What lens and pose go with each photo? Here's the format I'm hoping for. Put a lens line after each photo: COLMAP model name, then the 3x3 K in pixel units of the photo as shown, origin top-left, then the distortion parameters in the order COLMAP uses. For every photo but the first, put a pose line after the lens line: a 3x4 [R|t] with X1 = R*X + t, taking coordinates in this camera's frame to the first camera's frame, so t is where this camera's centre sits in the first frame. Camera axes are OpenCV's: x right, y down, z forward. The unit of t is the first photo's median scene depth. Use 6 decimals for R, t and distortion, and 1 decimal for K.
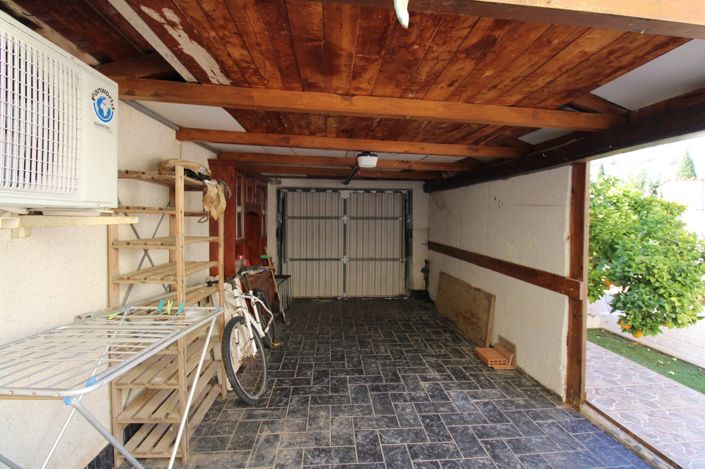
lens RADIAL K [[330.7, 0, 359.7], [0, 330.7, 221.5], [0, 0, 1]] dist [-0.003350, -0.002747]
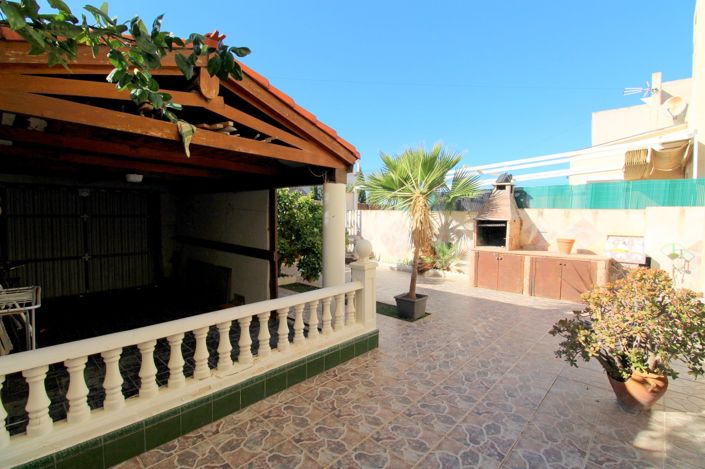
lens RADIAL K [[330.7, 0, 354.9], [0, 330.7, 231.4], [0, 0, 1]] dist [-0.003350, -0.002747]
pose [[0.744953, -0.038655, 0.665996, -0.167727], [0.003376, 0.998526, 0.054179, -0.025070], [-0.667108, -0.038112, 0.743985, -0.489346]]
